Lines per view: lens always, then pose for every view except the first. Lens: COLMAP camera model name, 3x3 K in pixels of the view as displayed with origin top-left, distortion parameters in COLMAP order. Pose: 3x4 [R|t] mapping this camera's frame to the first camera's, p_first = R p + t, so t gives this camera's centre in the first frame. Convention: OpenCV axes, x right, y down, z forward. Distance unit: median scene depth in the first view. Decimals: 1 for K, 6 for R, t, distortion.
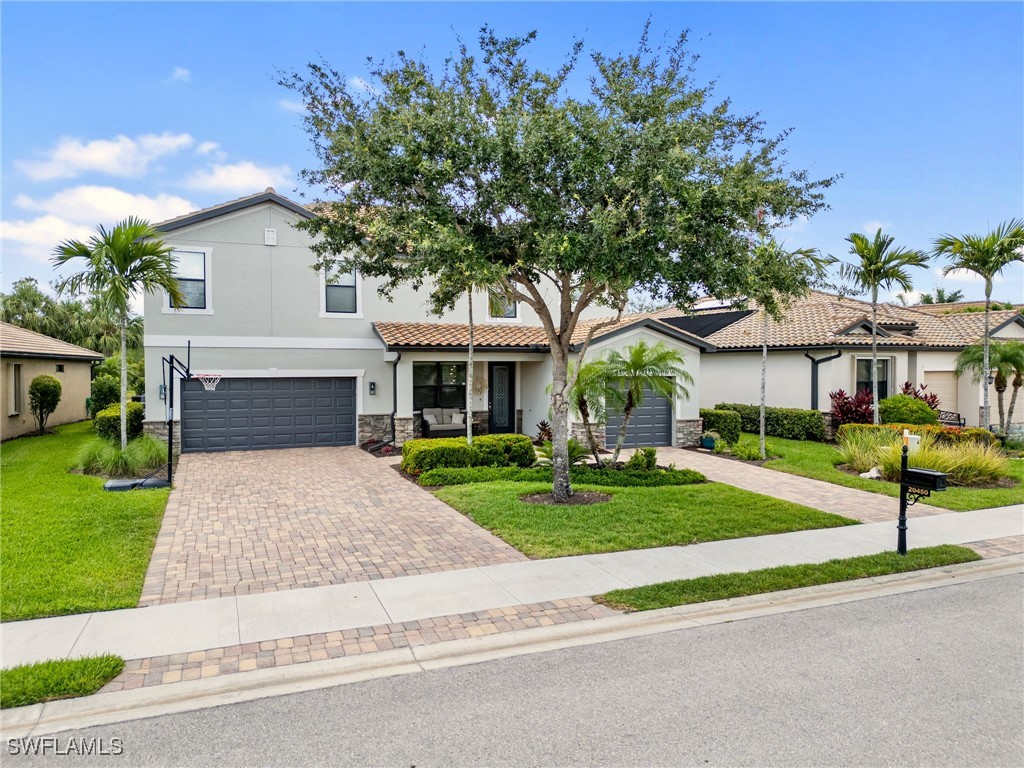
lens RADIAL K [[725.3, 0, 509.5], [0, 725.3, 386.5], [0, 0, 1]] dist [0.052895, -0.041898]
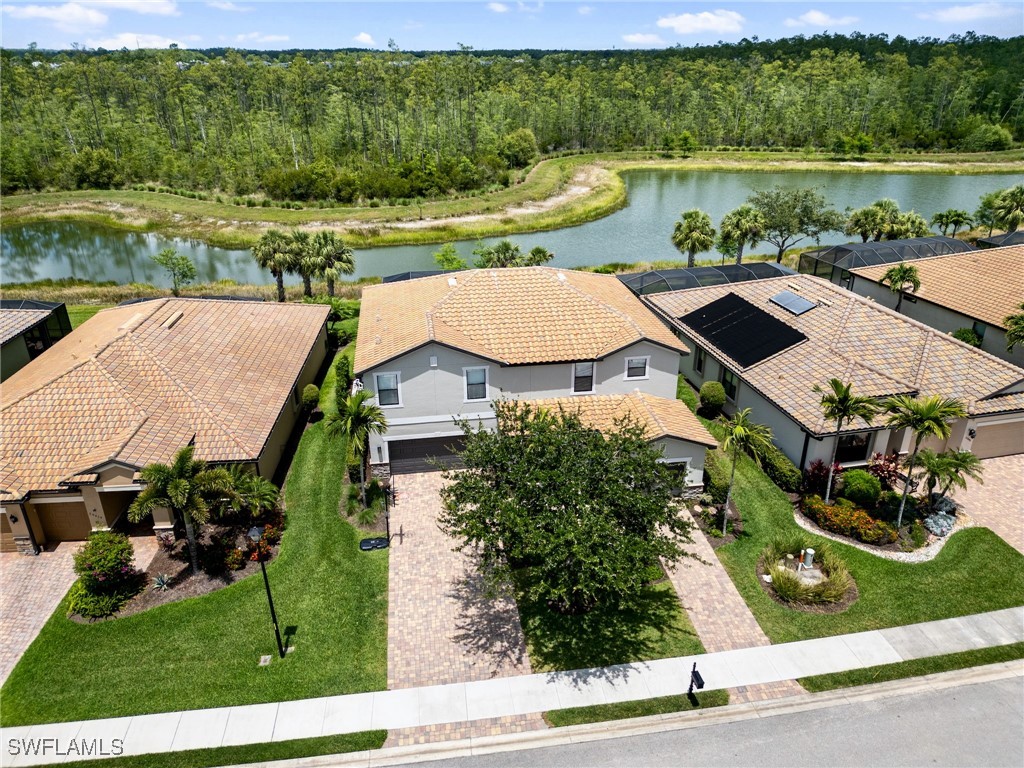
lens RADIAL K [[725.3, 0, 505.9], [0, 725.3, 383.0], [0, 0, 1]] dist [0.052895, -0.041898]
pose [[0.968143, 0.096041, -0.231247, 0.440507], [0.003011, 0.918986, 0.394279, -1.701979], [0.250380, -0.382415, 0.889420, -0.874011]]
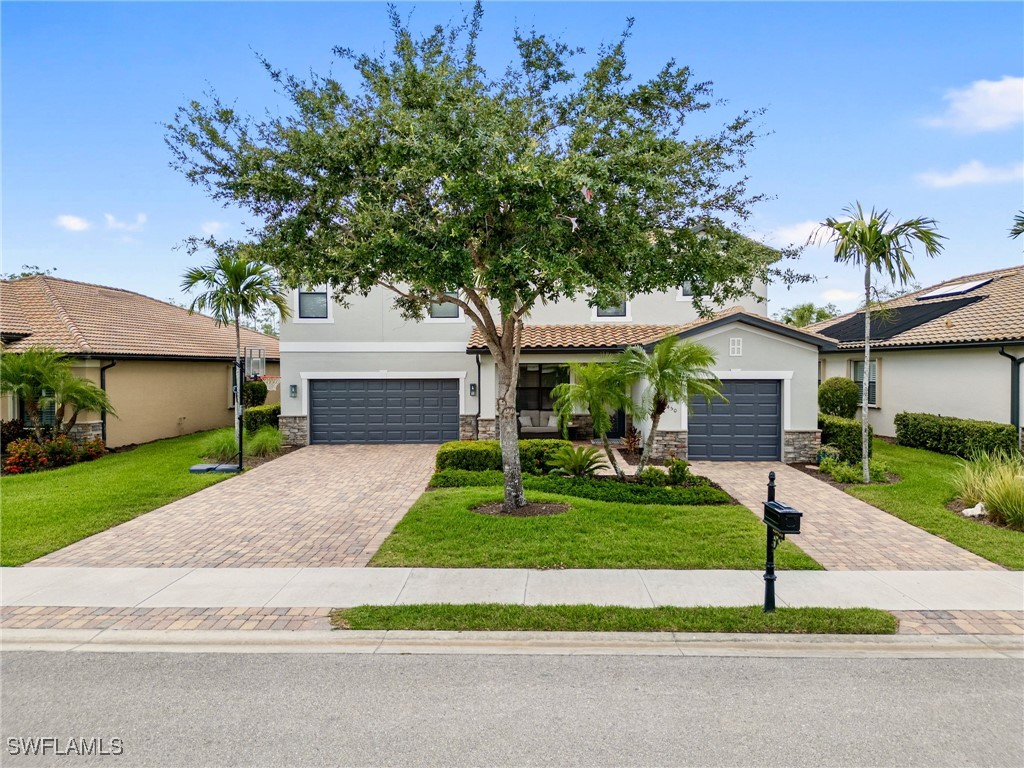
lens RADIAL K [[725.3, 0, 508.8], [0, 725.3, 383.7], [0, 0, 1]] dist [0.052895, -0.041898]
pose [[0.908935, 0.007346, -0.416873, 0.646773], [-0.009183, 0.999955, -0.002402, -0.009266], [0.416836, 0.006011, 0.908962, 0.189118]]
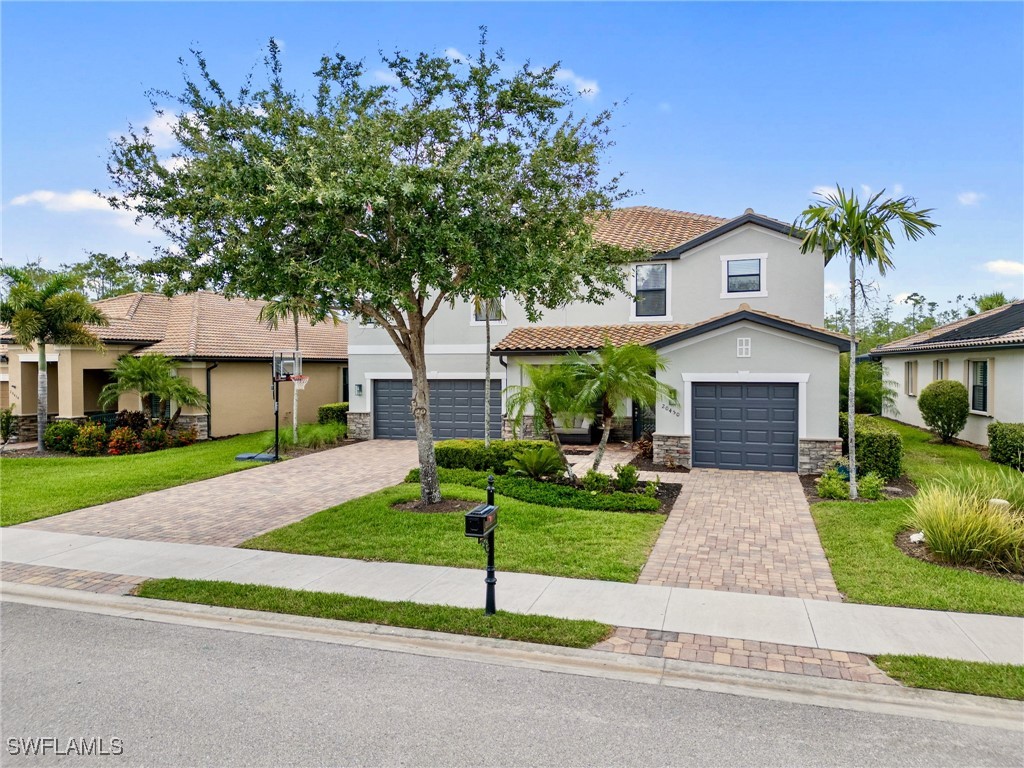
lens RADIAL K [[725.3, 0, 508.4], [0, 725.3, 380.6], [0, 0, 1]] dist [0.052895, -0.041898]
pose [[0.750135, 0.011114, -0.661191, 1.132595], [-0.016864, 0.999855, -0.002327, -0.020704], [0.661069, 0.012896, 0.750214, 0.456621]]
